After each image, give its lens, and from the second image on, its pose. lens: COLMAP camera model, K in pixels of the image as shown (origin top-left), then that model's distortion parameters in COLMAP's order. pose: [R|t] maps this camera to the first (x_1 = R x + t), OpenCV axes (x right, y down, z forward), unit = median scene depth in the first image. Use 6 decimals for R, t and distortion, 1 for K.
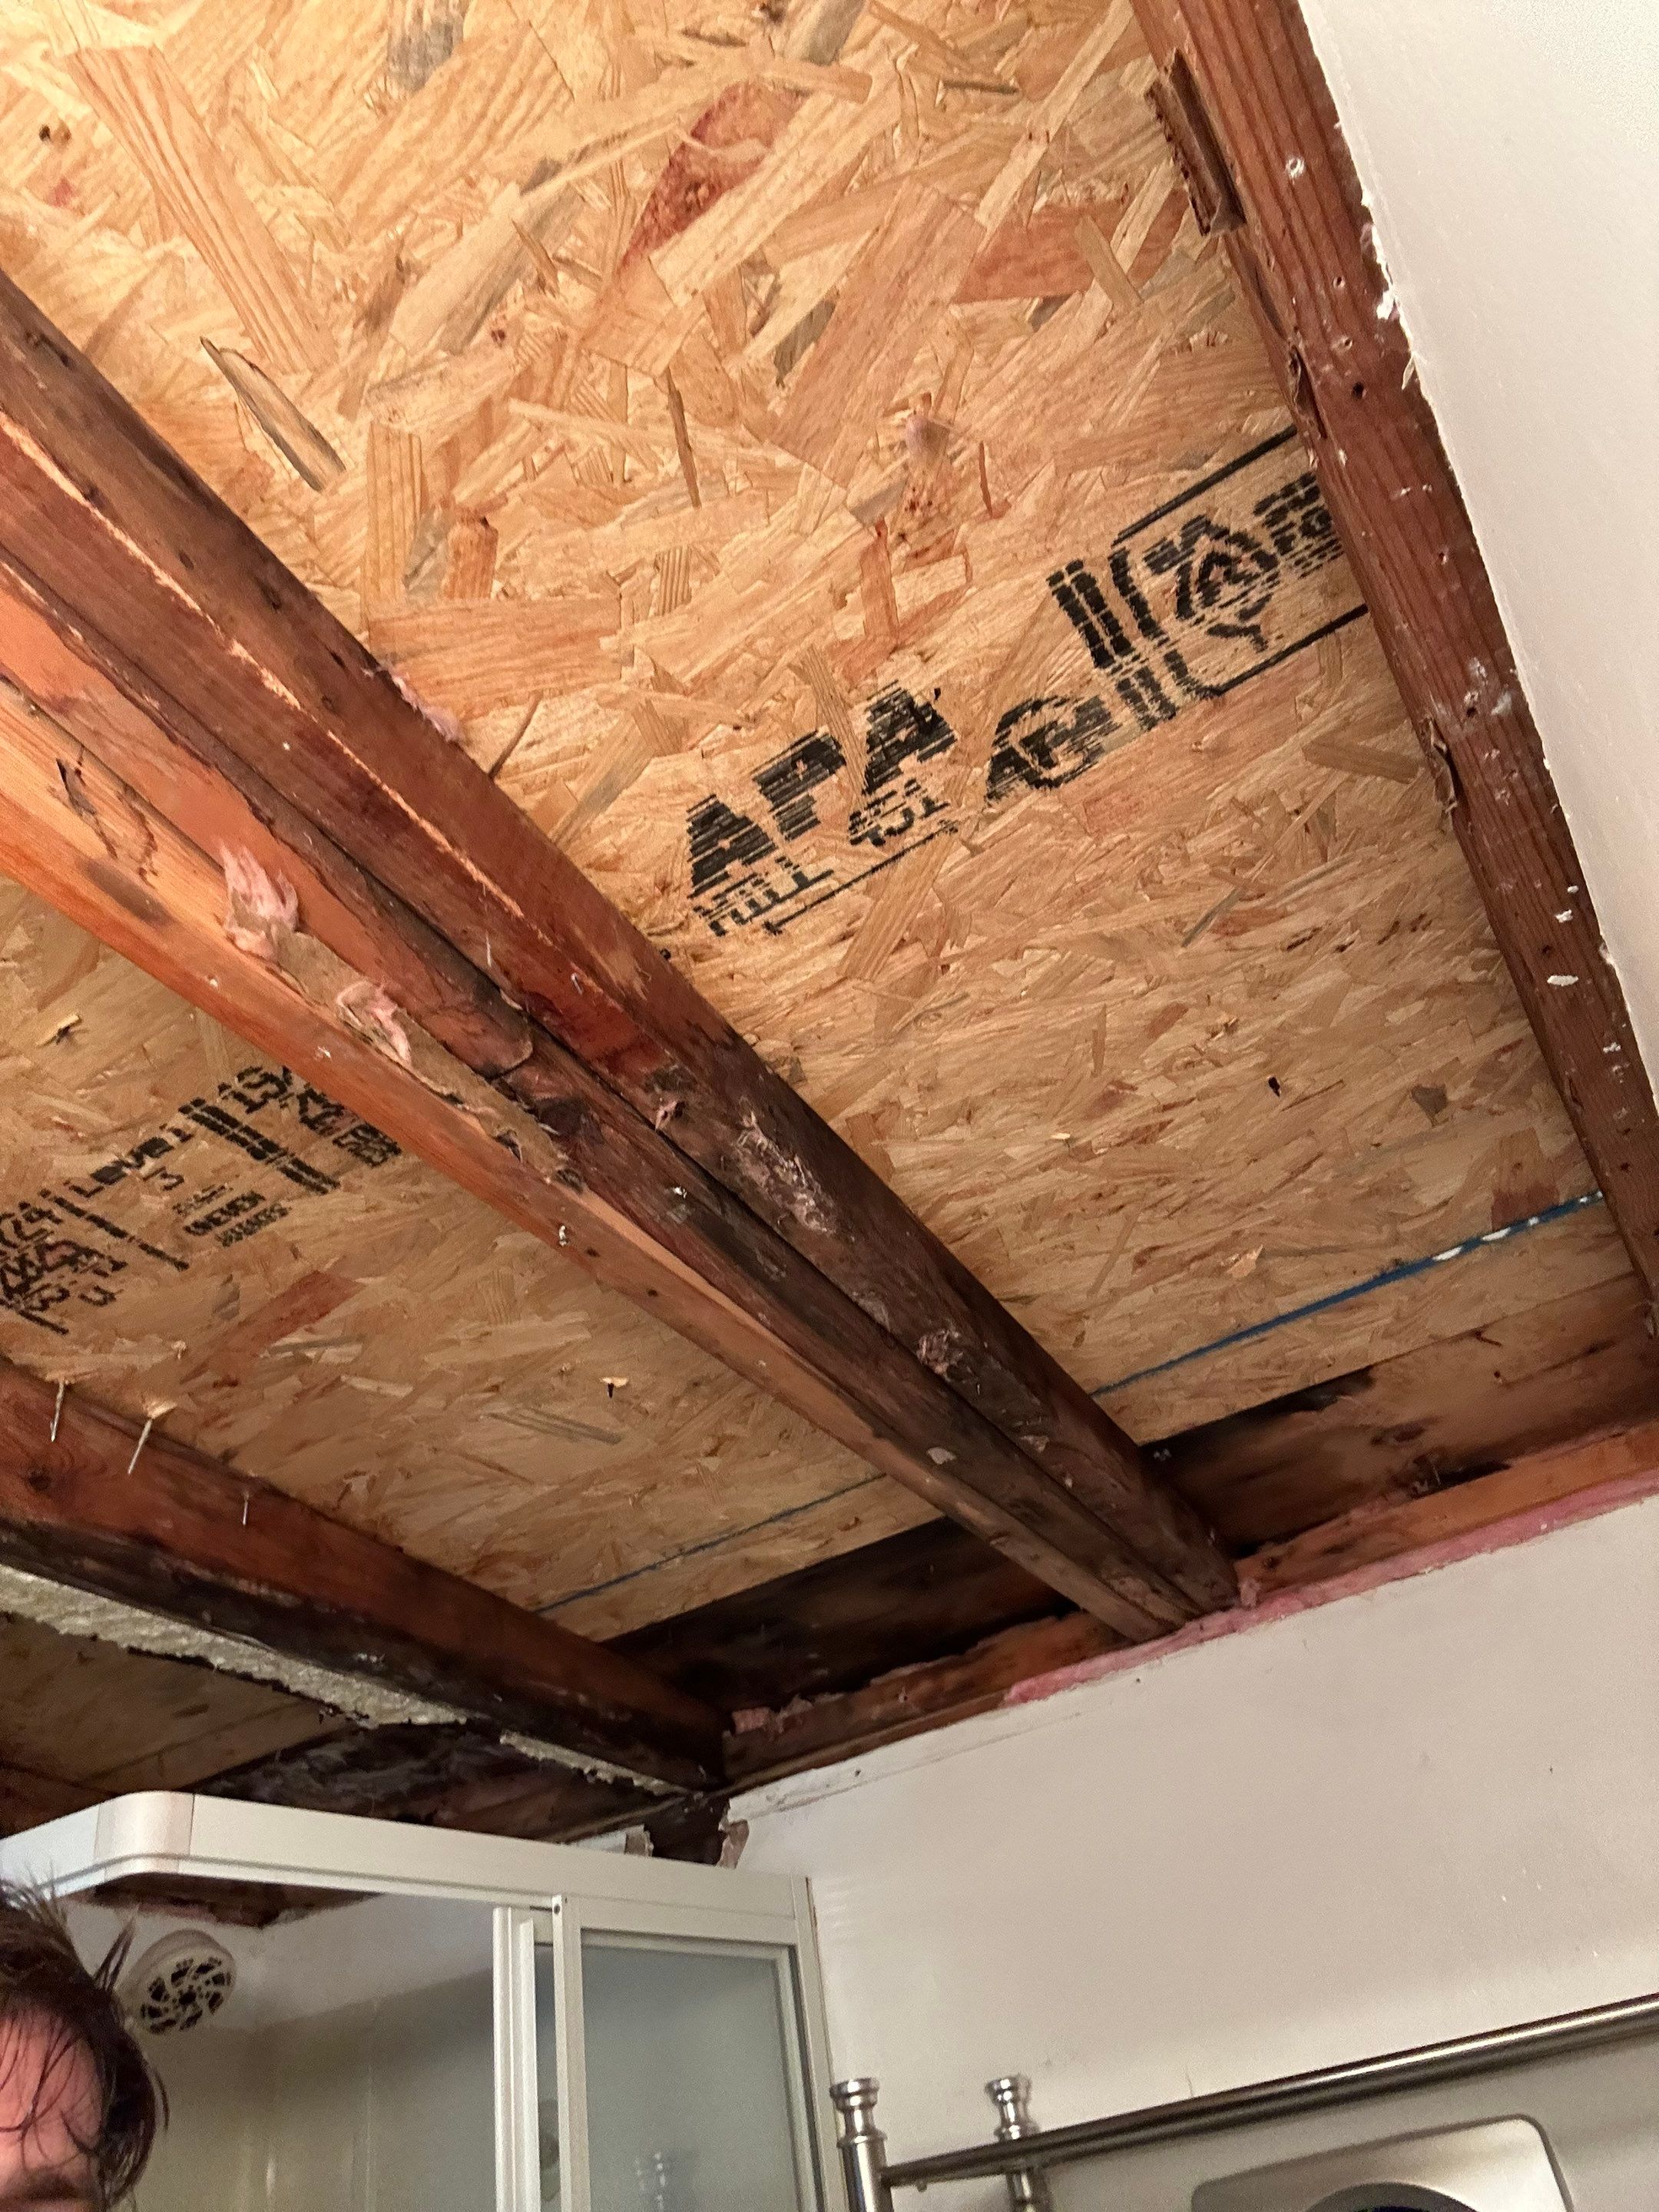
lens RADIAL K [[1595.5, 0, 829.5], [0, 1595.5, 1106.0], [0, 0, 1]] dist [0.039417, -0.058680]
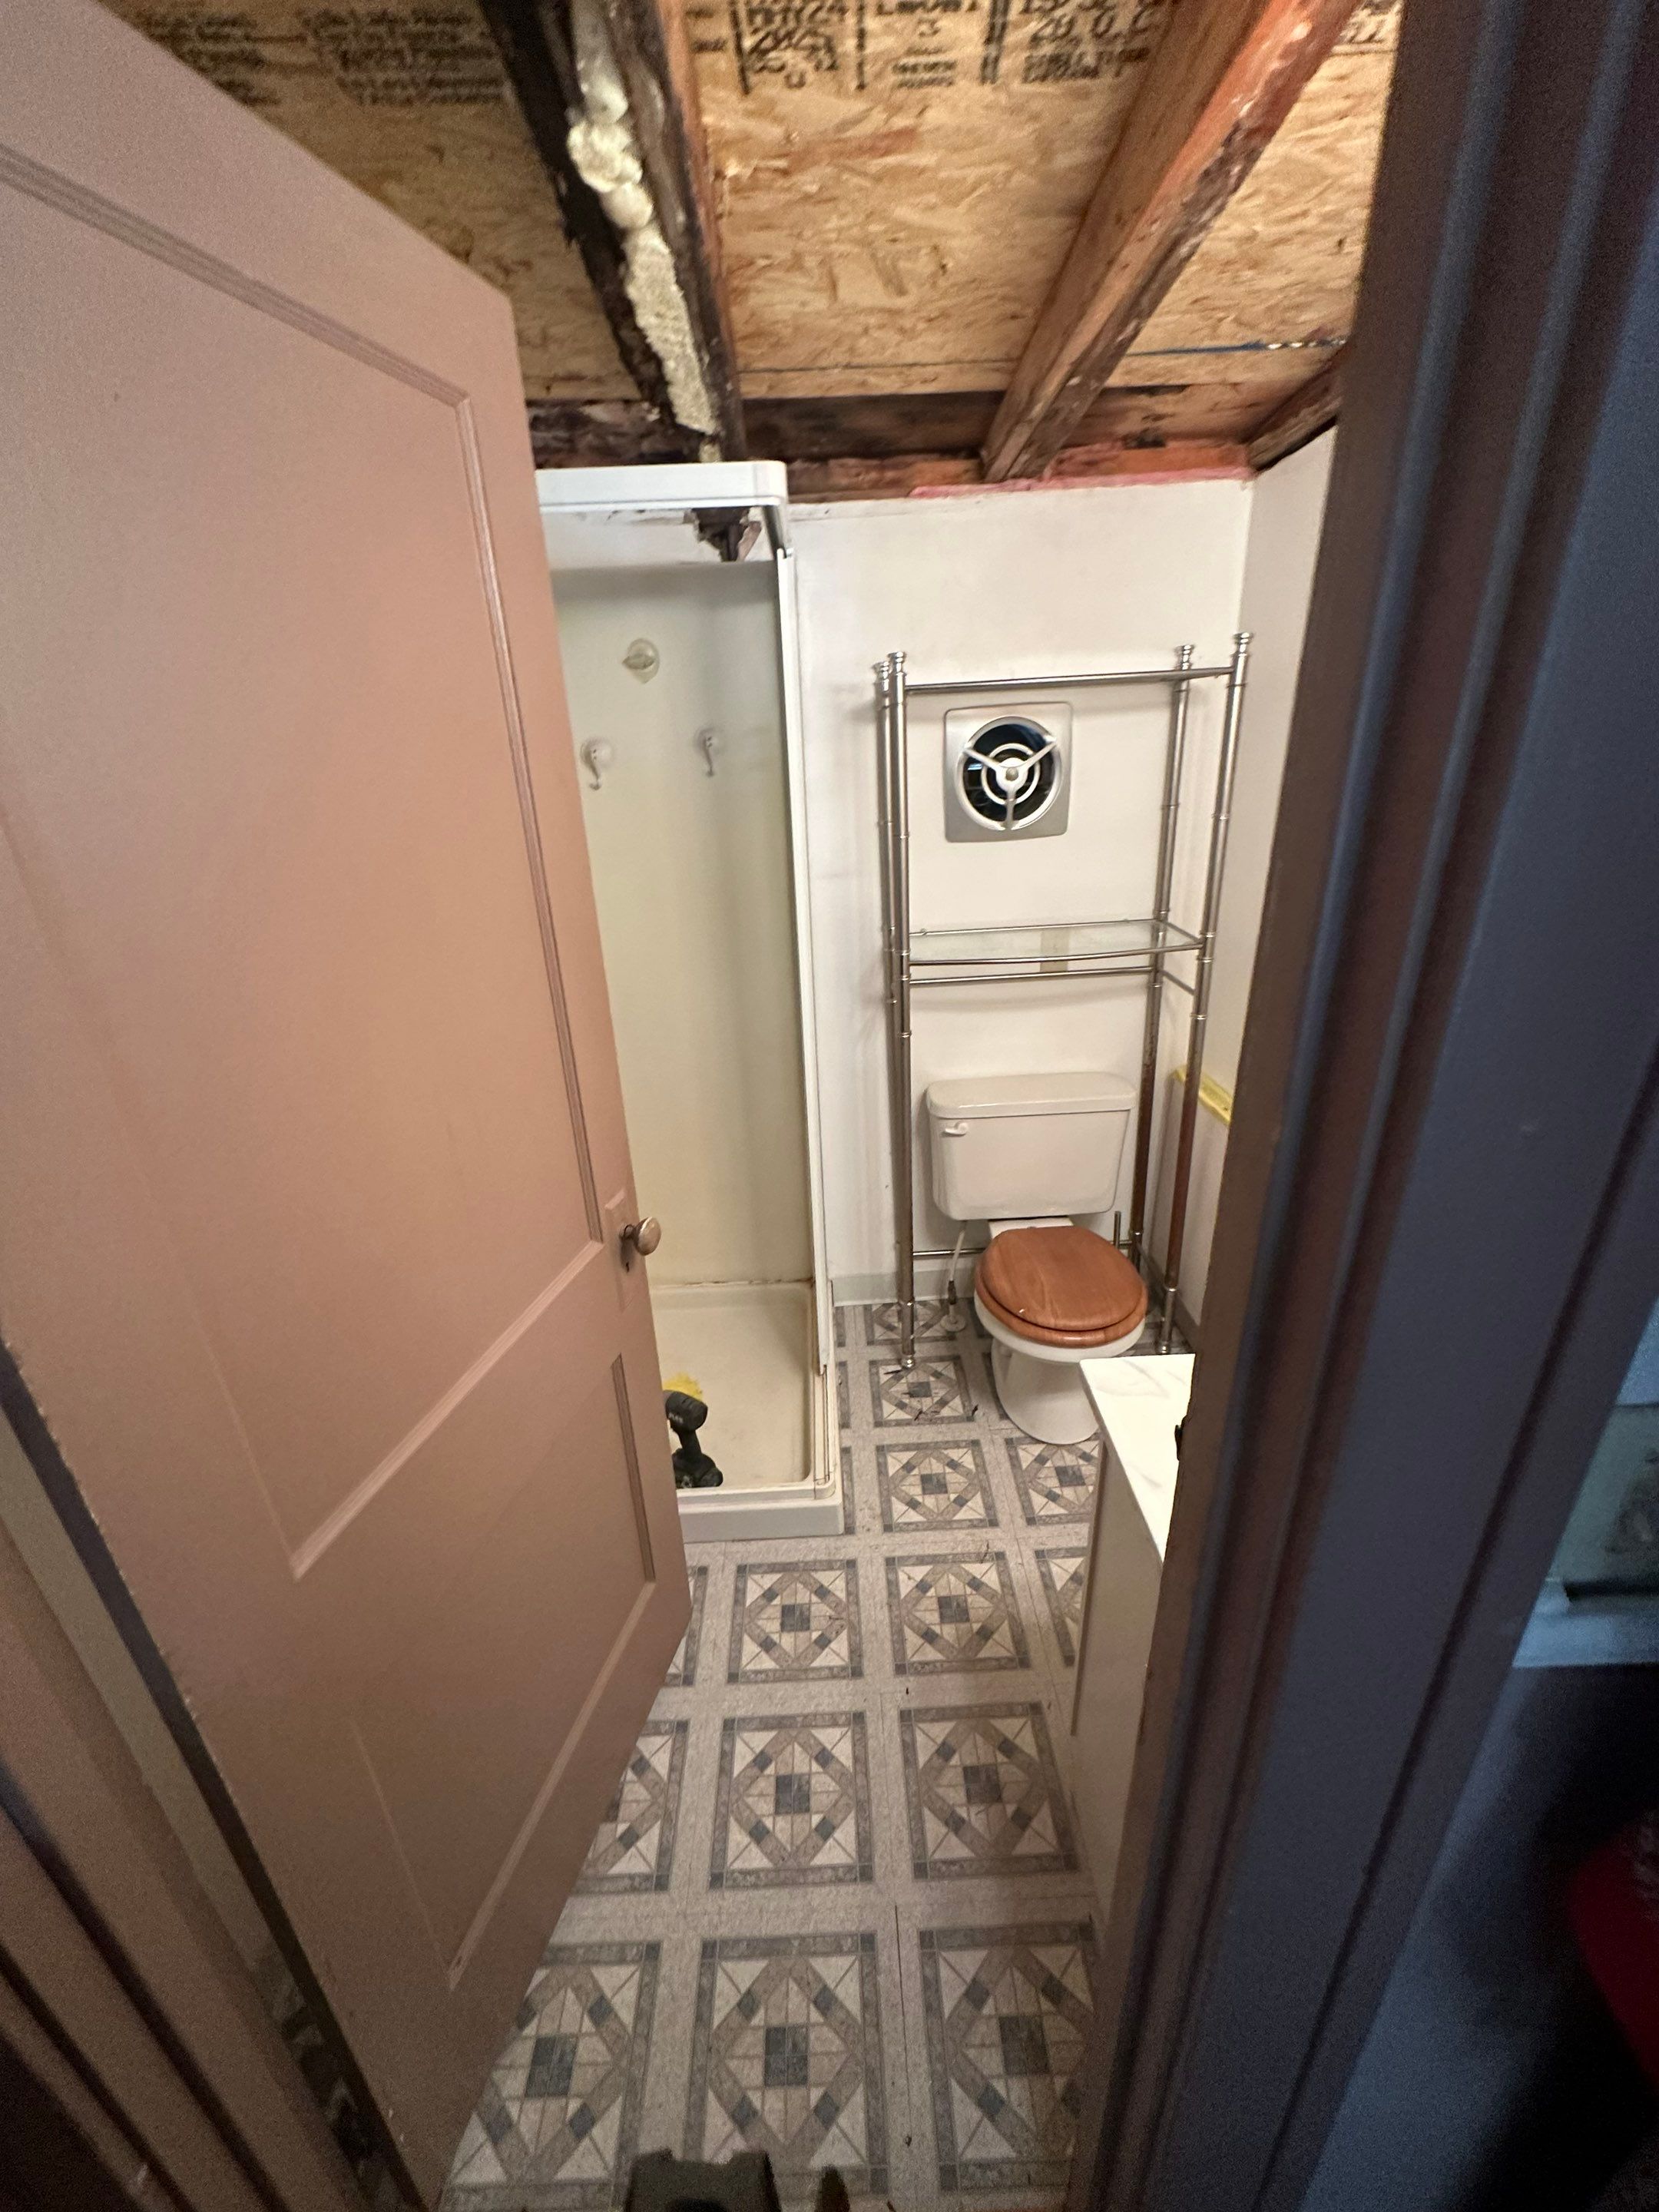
lens RADIAL K [[899.9, 0, 829.5], [0, 899.9, 1106.0], [0, 0, 1]] dist [0.000841, 0.000666]
pose [[0.825961, -0.116304, 0.551599, -0.803879], [-0.387133, 0.594242, 0.704986, 0.064417], [-0.409776, -0.795833, 0.445795, -0.131721]]
